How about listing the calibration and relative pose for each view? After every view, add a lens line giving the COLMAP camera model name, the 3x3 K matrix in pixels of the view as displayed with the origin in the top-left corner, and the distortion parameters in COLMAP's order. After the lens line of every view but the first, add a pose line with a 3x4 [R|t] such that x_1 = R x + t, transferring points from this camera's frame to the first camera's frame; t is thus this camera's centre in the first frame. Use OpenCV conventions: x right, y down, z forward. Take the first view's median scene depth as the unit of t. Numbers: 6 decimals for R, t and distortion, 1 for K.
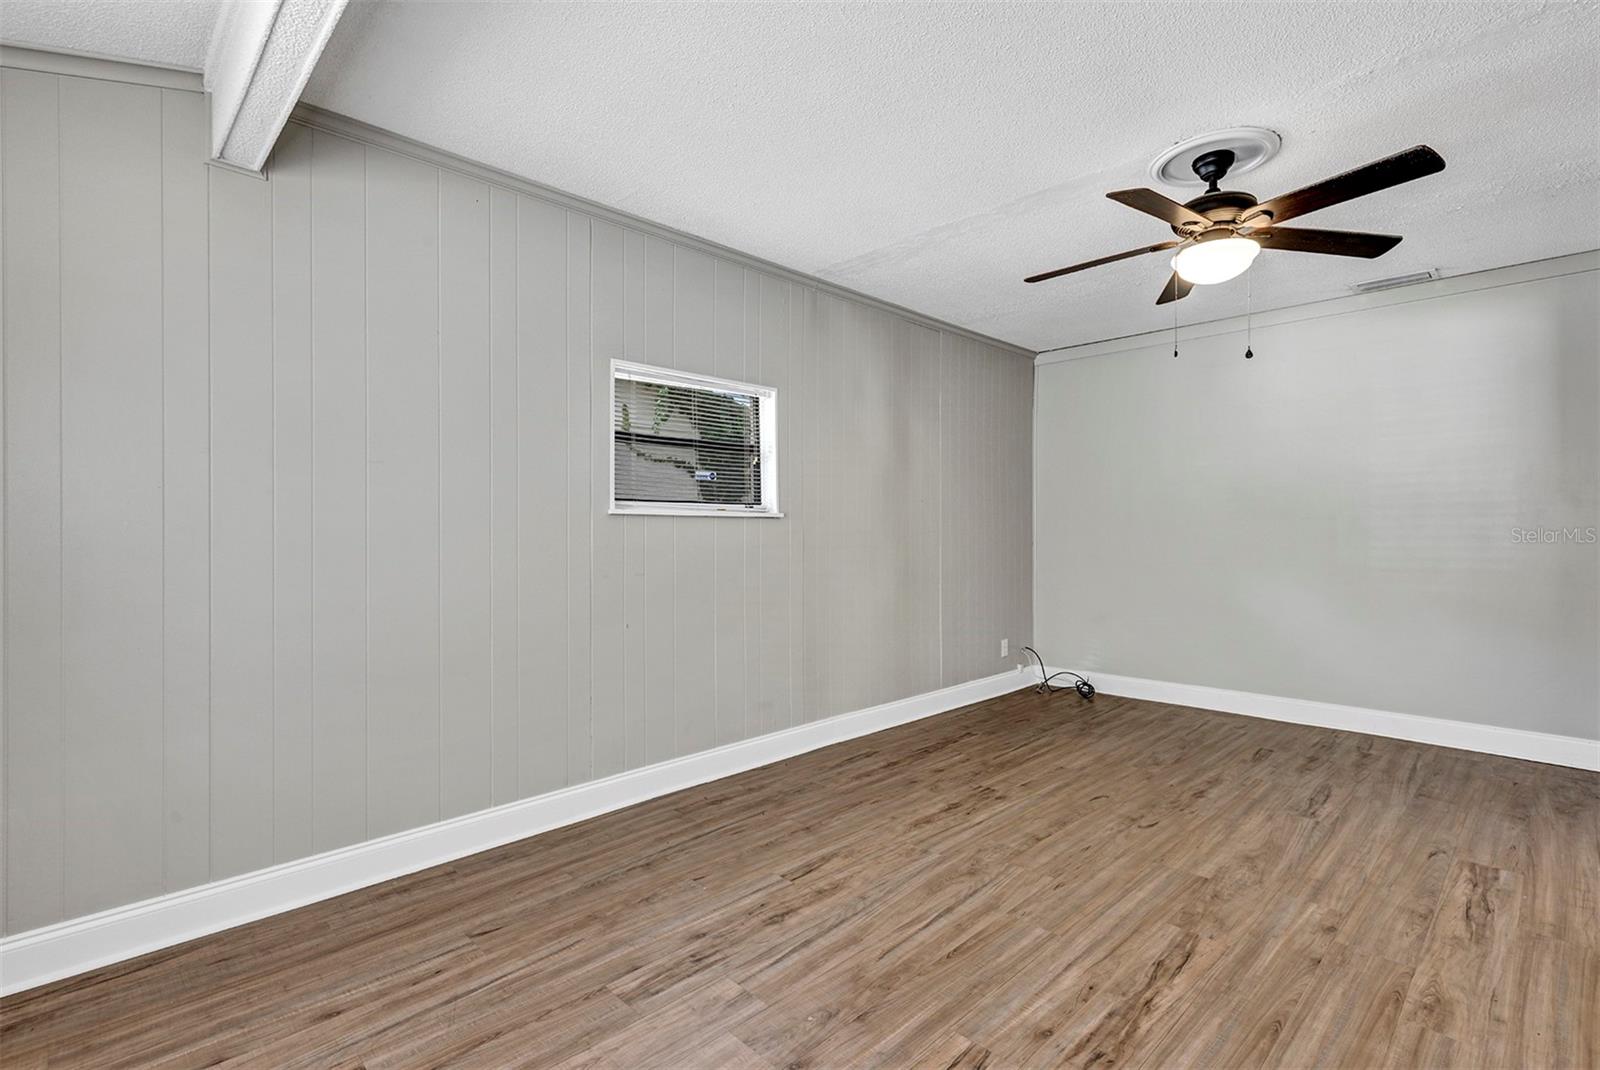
lens RADIAL K [[743.6, 0, 794.1], [0, 743.6, 531.7], [0, 0, 1]] dist [0.014322, 0.000268]
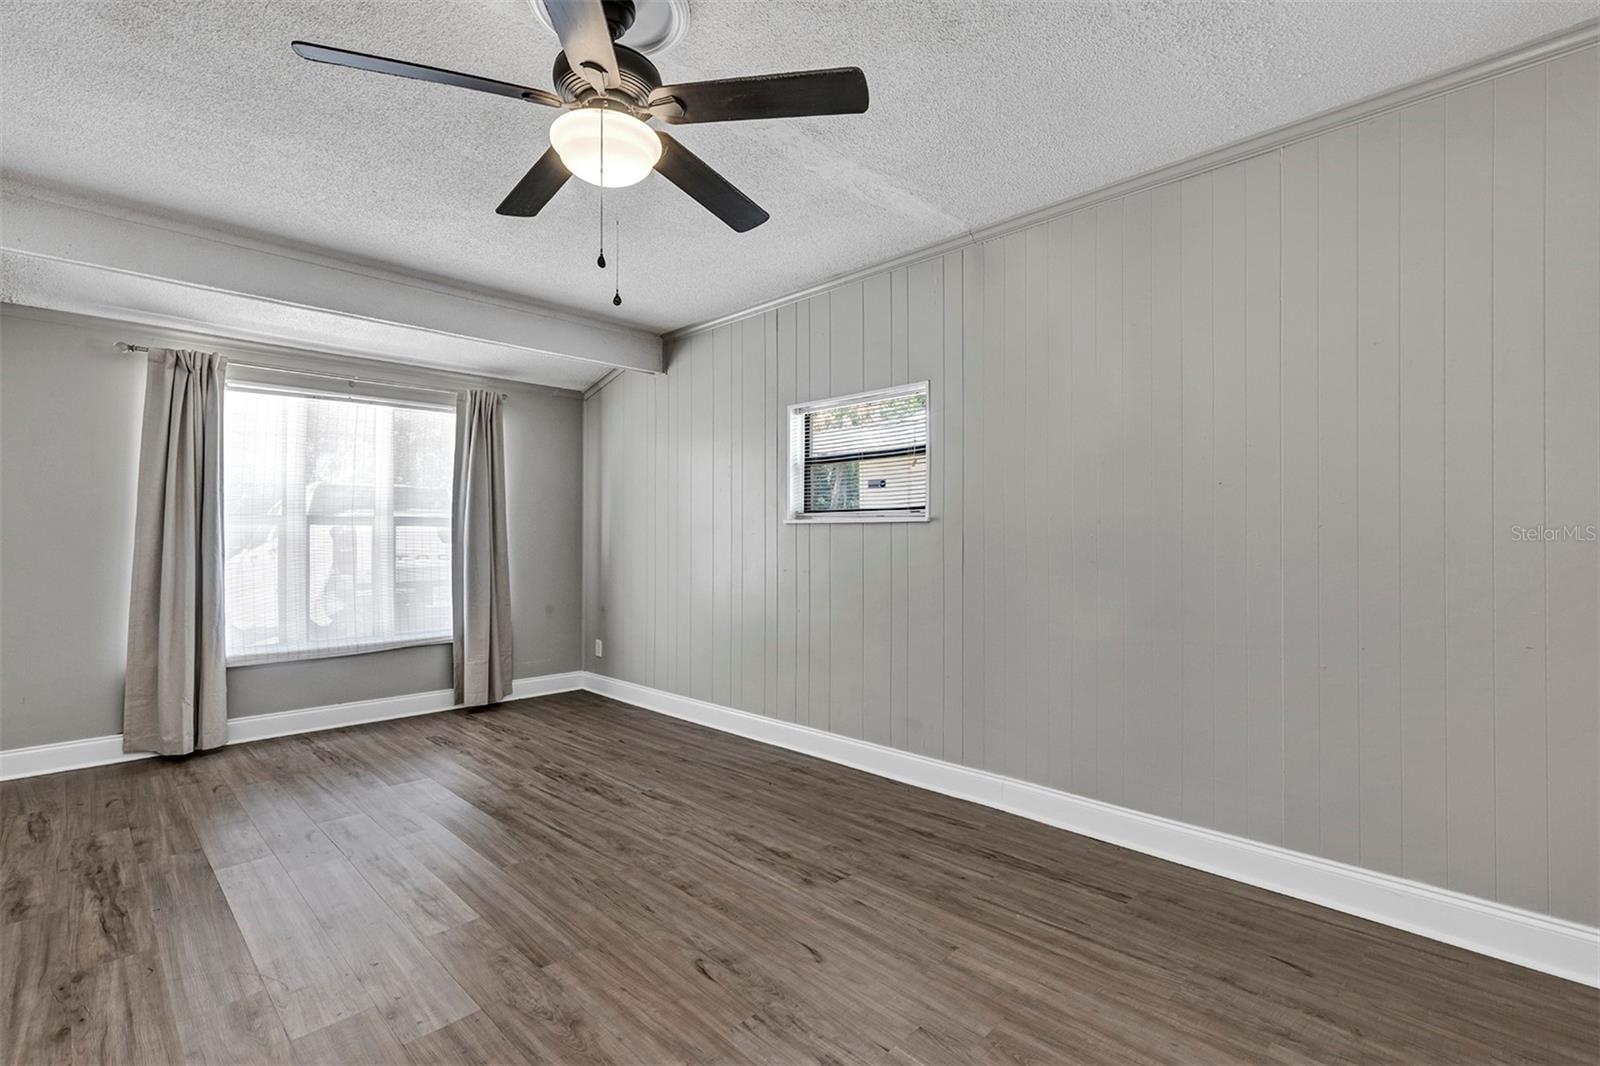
lens RADIAL K [[743.6, 0, 811.4], [0, 743.6, 530.2], [0, 0, 1]] dist [0.014322, 0.000268]
pose [[0.014039, -0.009079, -0.999860, 1.189317], [0.000715, 0.999959, -0.009070, -0.008552], [0.999901, -0.000588, 0.014045, 1.105015]]
